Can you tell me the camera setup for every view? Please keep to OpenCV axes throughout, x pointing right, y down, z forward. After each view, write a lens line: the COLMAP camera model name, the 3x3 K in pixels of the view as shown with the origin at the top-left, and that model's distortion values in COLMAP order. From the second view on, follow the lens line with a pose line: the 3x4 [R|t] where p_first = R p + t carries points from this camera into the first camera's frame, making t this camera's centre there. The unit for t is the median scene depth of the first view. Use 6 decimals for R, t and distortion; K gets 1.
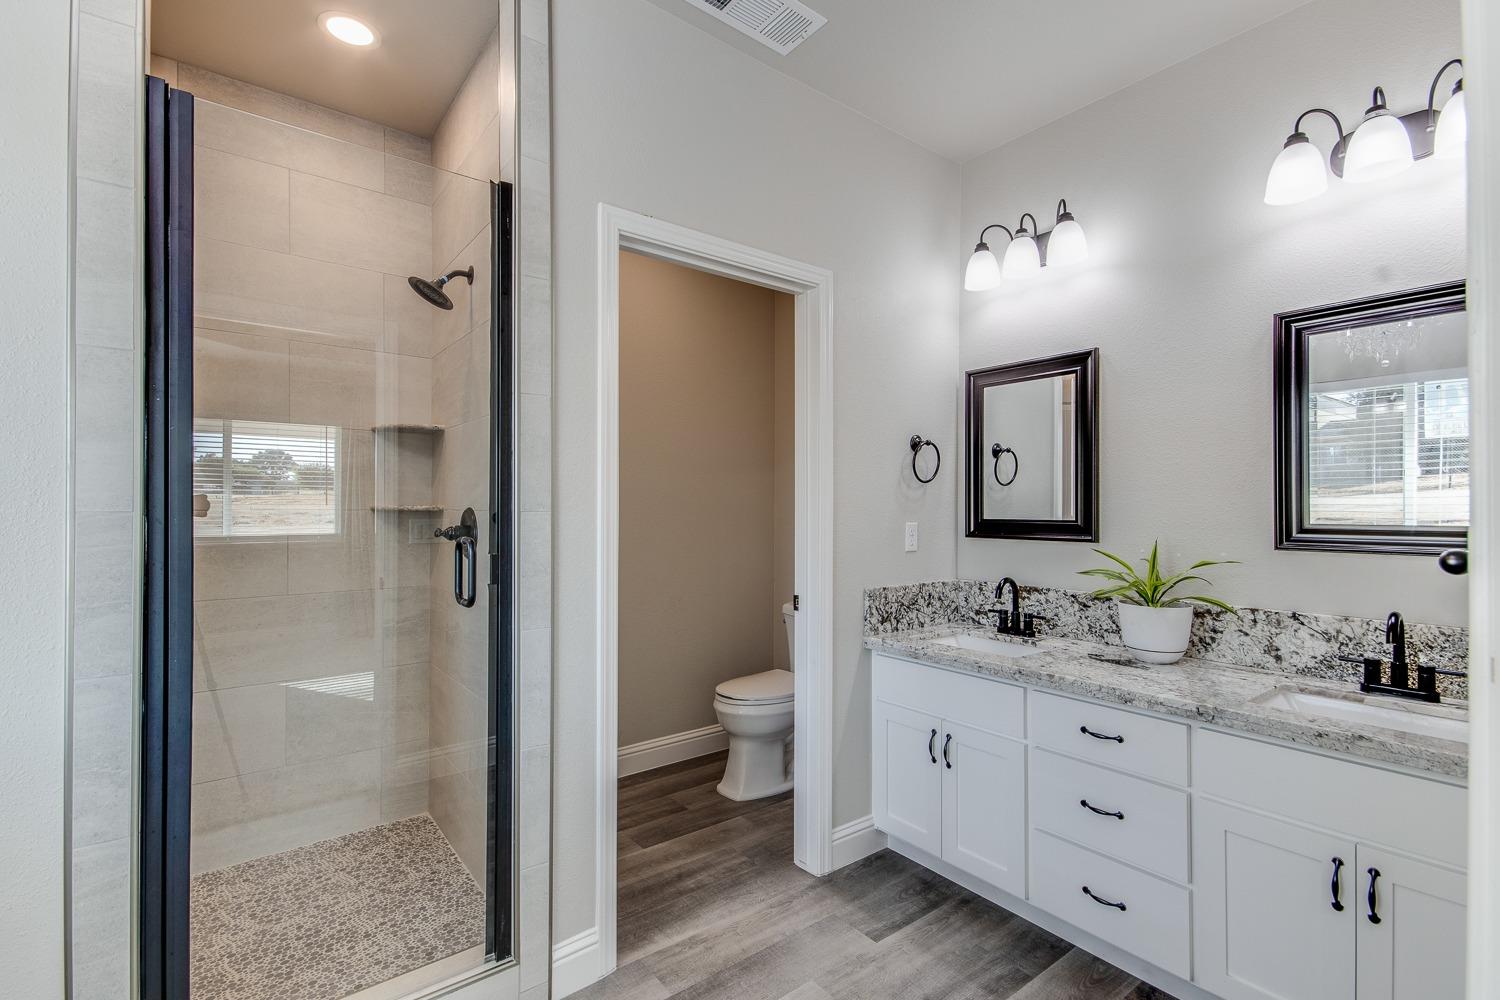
lens RADIAL K [[680.3, 0, 748.3], [0, 680.3, 512.3], [0, 0, 1]] dist [0.001198, 0.000322]
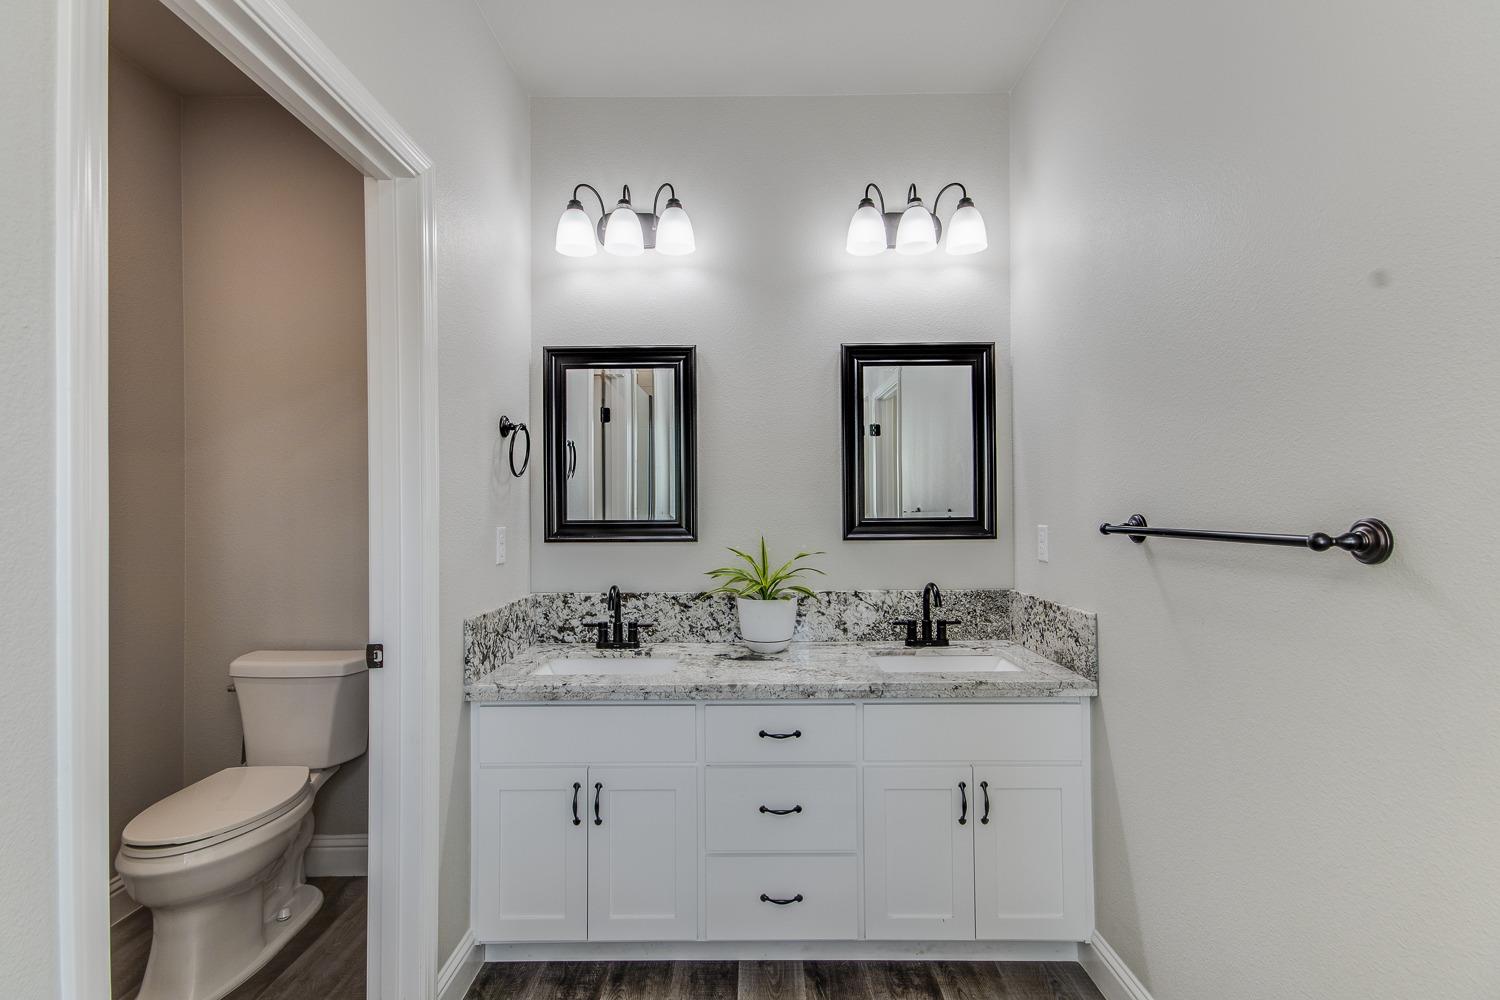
lens RADIAL K [[687.2, 0, 754.3], [0, 687.2, 501.2], [0, 0, 1]] dist [0.002663, 0.000474]
pose [[0.607926, -0.000039, 0.793993, -0.251256], [0.012256, 0.999881, -0.009334, -0.004374], [-0.793899, 0.015406, 0.607855, 0.342881]]
